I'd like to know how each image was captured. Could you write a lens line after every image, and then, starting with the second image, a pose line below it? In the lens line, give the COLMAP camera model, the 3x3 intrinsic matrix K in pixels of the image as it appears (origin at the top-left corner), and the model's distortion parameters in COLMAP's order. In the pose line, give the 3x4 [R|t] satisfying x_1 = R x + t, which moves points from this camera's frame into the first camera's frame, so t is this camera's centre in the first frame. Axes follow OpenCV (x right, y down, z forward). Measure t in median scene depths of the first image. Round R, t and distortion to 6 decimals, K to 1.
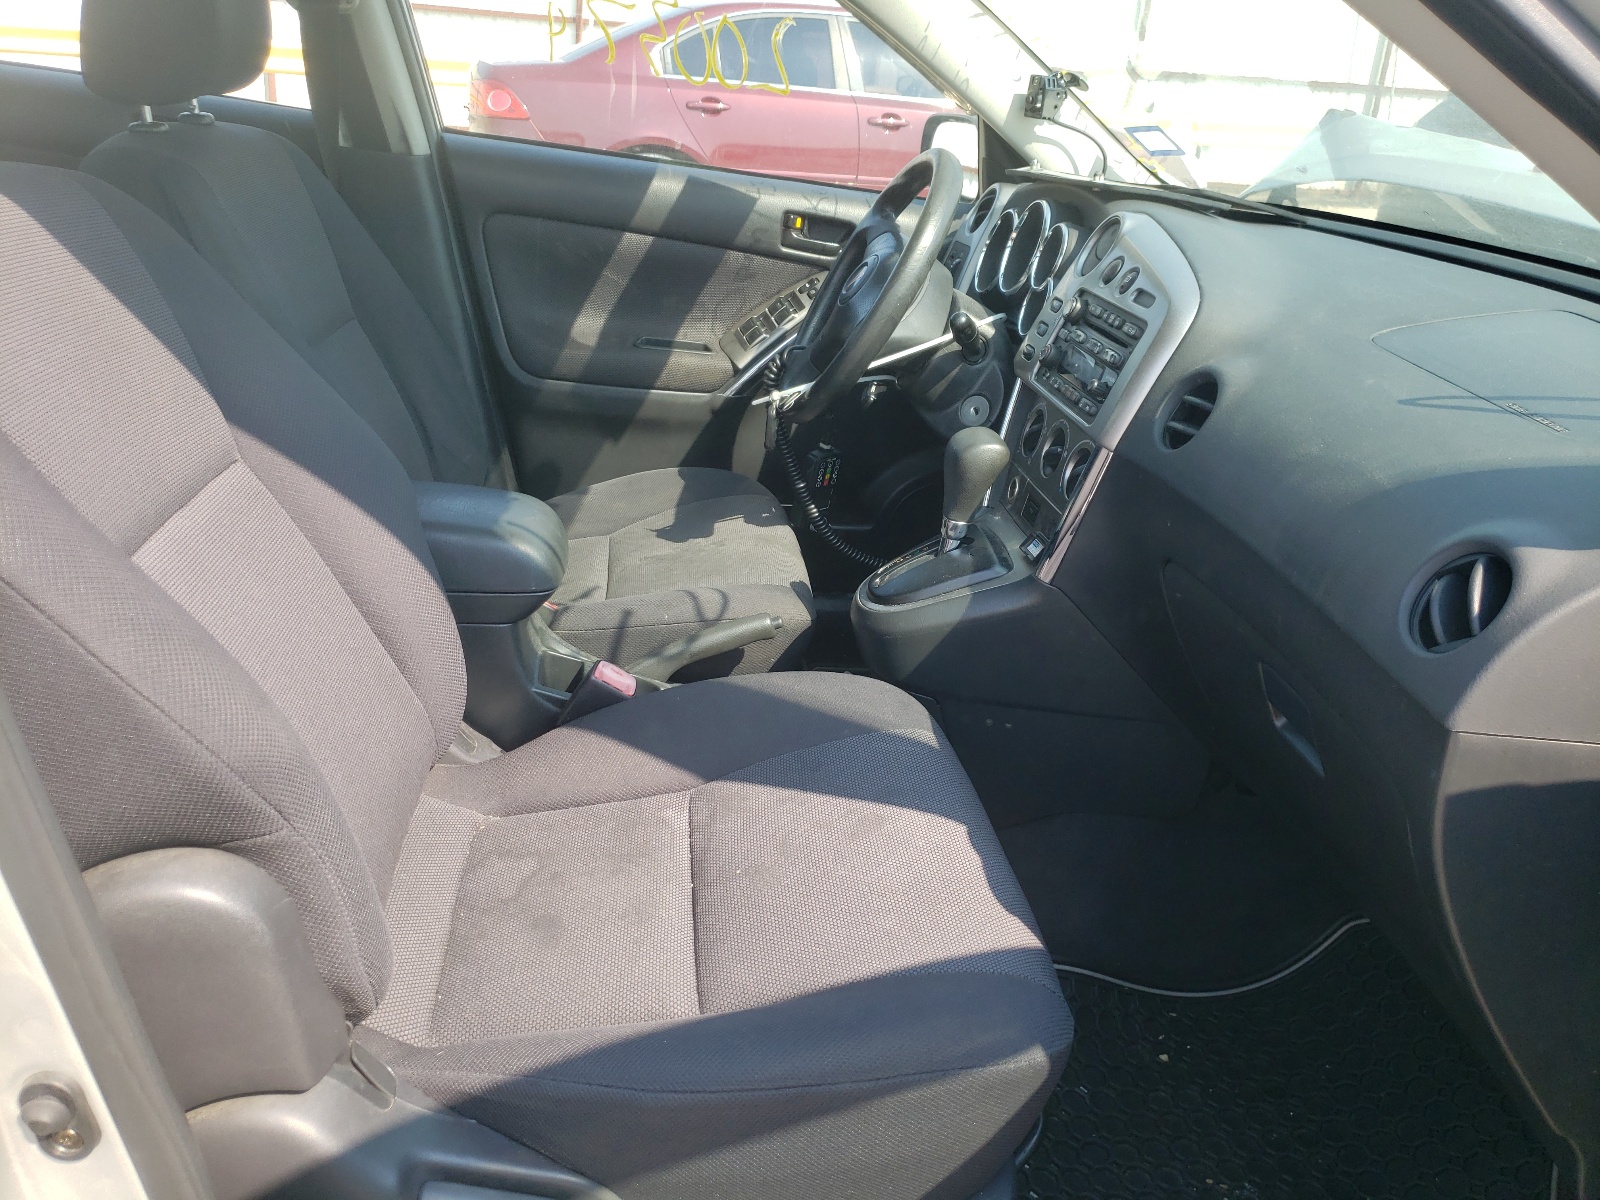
lens RADIAL K [[1244.8, 0, 800.0], [0, 1244.8, 600.0], [0, 0, 1]] dist [0.054444, 0.002995]
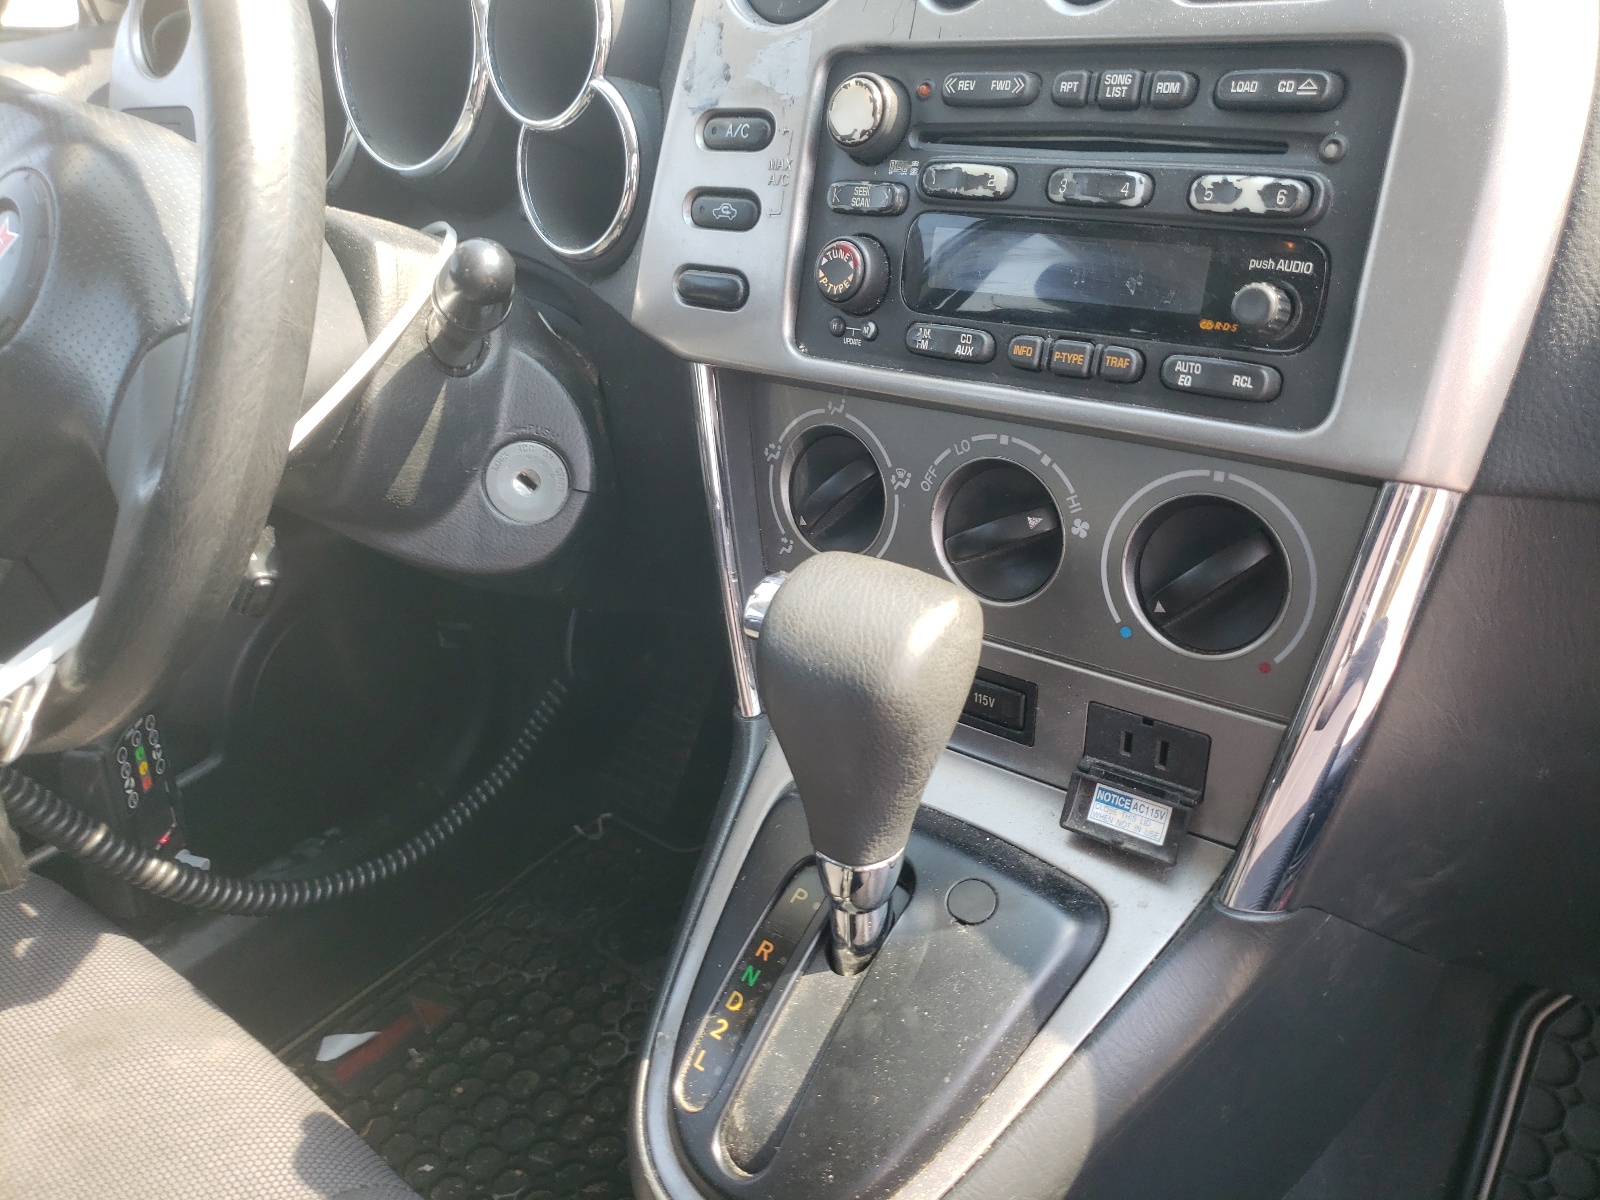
lens RADIAL K [[1244.8, 0, 800.0], [0, 1244.8, 600.0], [0, 0, 1]] dist [0.054444, 0.002995]
pose [[0.707766, -0.460524, 0.535709, -0.020653], [0.412808, 0.884984, 0.215389, -0.150196], [-0.573286, 0.068700, 0.816470, 0.575263]]
